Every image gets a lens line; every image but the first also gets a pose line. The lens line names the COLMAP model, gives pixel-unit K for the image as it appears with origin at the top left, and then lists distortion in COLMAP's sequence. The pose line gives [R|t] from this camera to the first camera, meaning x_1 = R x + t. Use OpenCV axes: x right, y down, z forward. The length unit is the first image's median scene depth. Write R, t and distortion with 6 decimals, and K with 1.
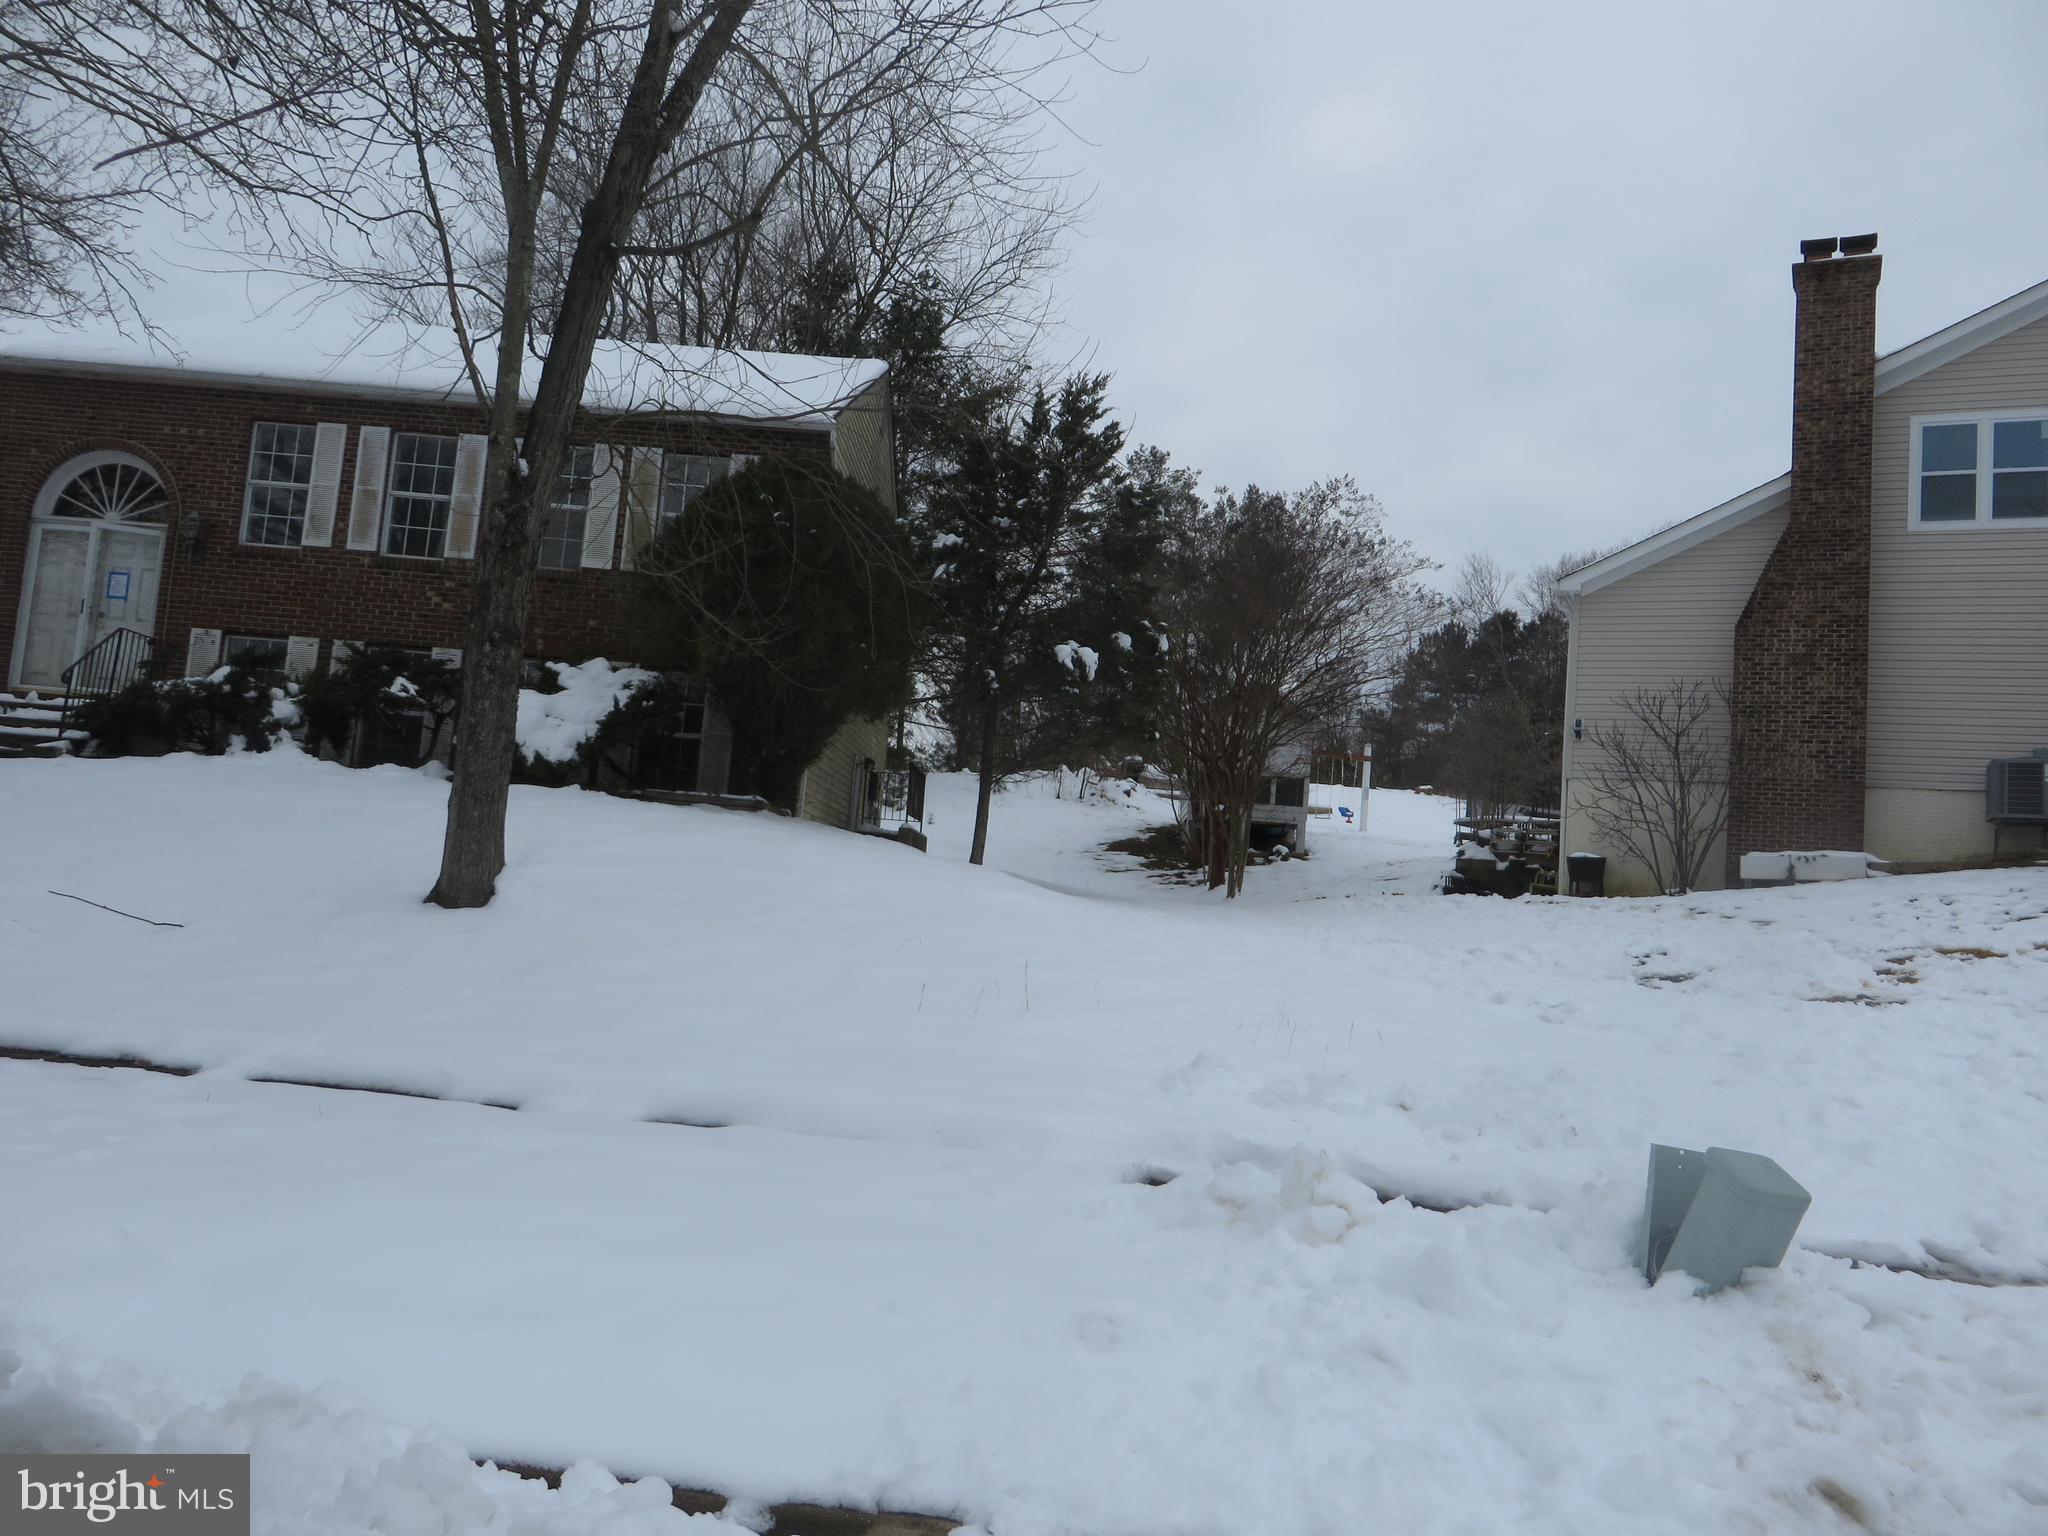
lens RADIAL K [[1521.6, 0, 1025.0], [0, 1521.6, 763.5], [0, 0, 1]] dist [-0.019483, 0.007304]
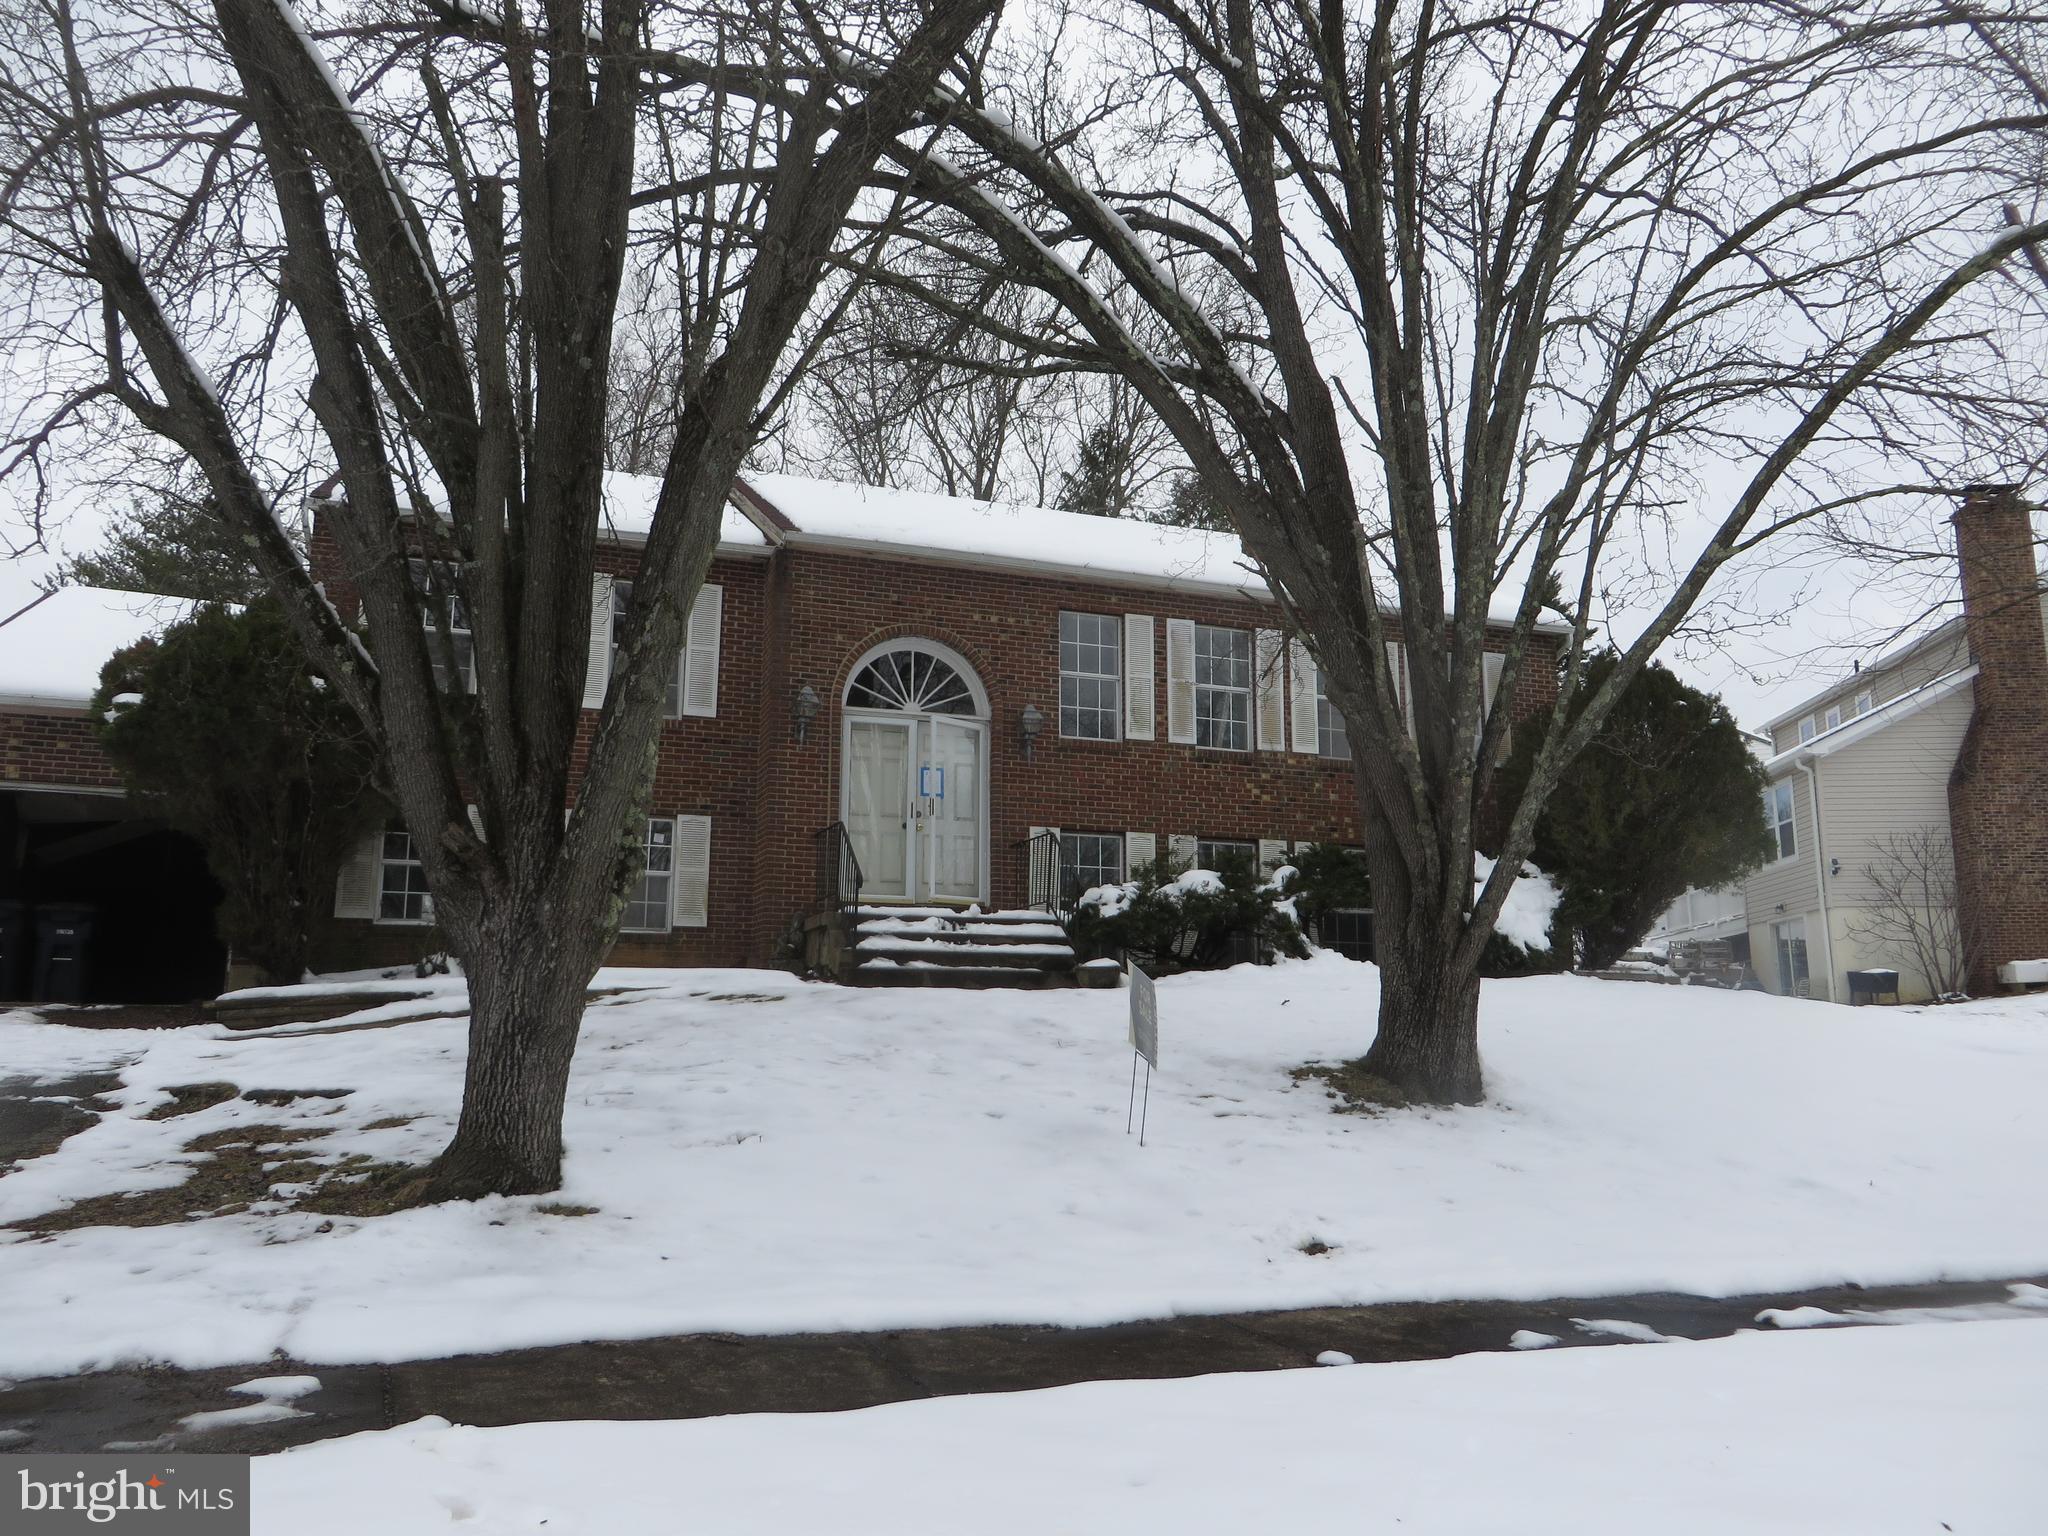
lens RADIAL K [[1521.6, 0, 1017.2], [0, 1521.6, 766.0], [0, 0, 1]] dist [-0.019483, 0.007304]
pose [[0.937692, -0.013249, 0.347215, -0.878676], [0.037495, 0.997296, -0.063202, -0.066408], [-0.345439, 0.072283, 0.935653, 0.104198]]
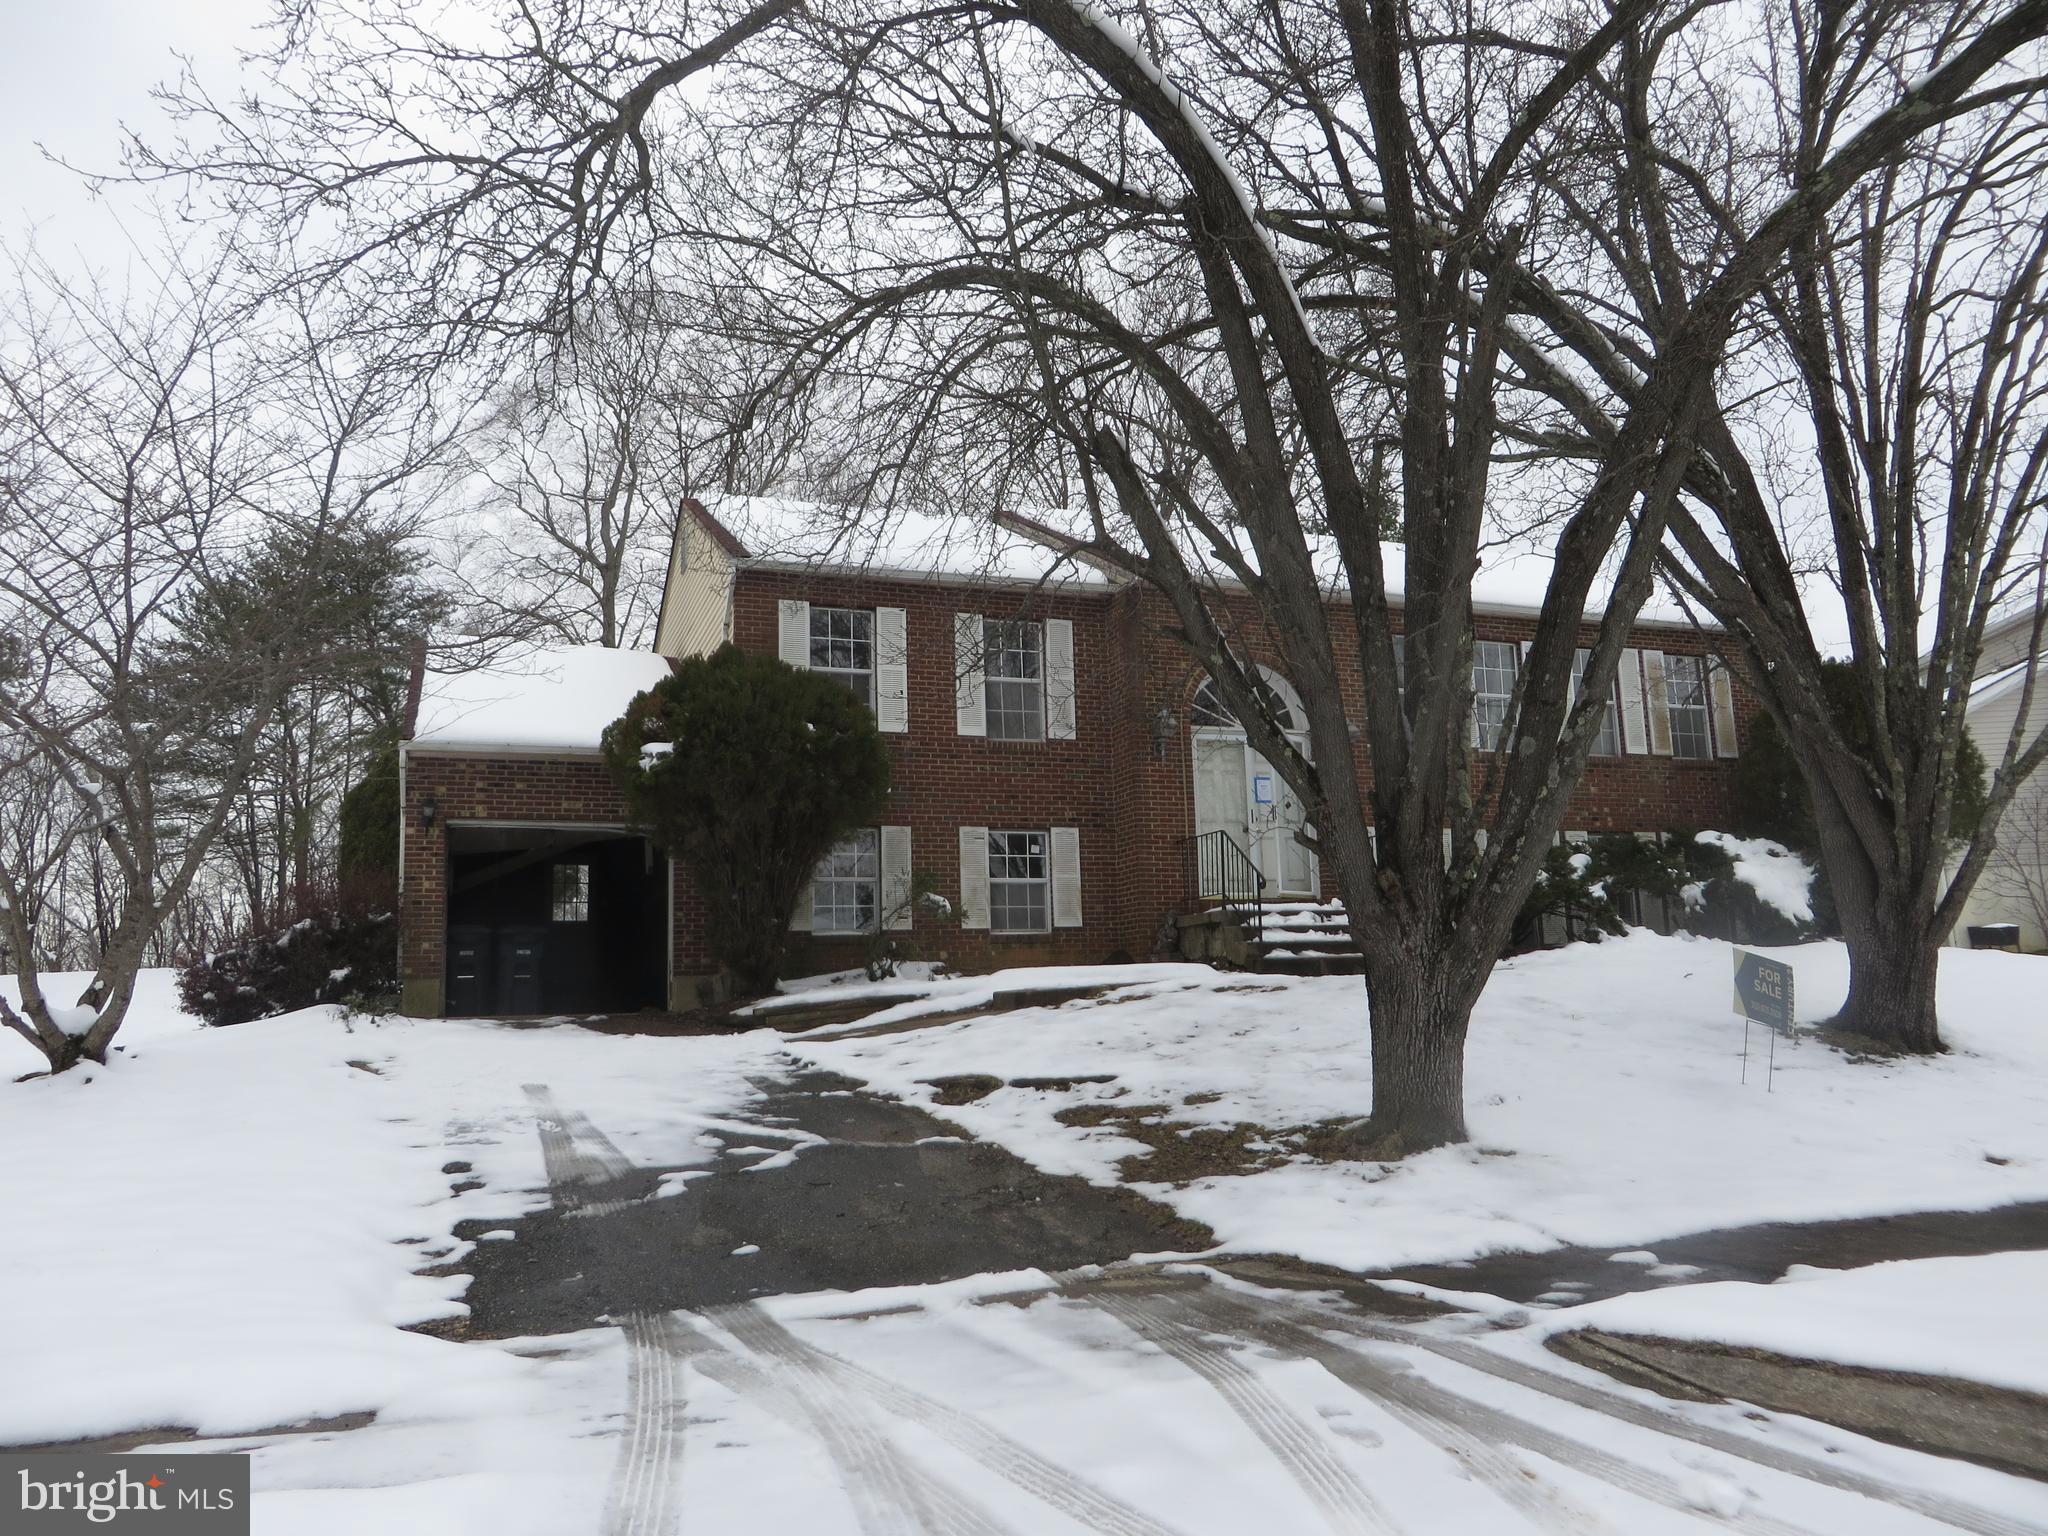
lens RADIAL K [[1521.6, 0, 1029.2], [0, 1521.6, 770.6], [0, 0, 1]] dist [-0.019483, 0.007304]
pose [[0.928633, -0.049710, 0.367653, -1.331730], [0.070970, 0.996484, -0.044525, -0.117660], [-0.364147, 0.067440, 0.928896, 0.063663]]
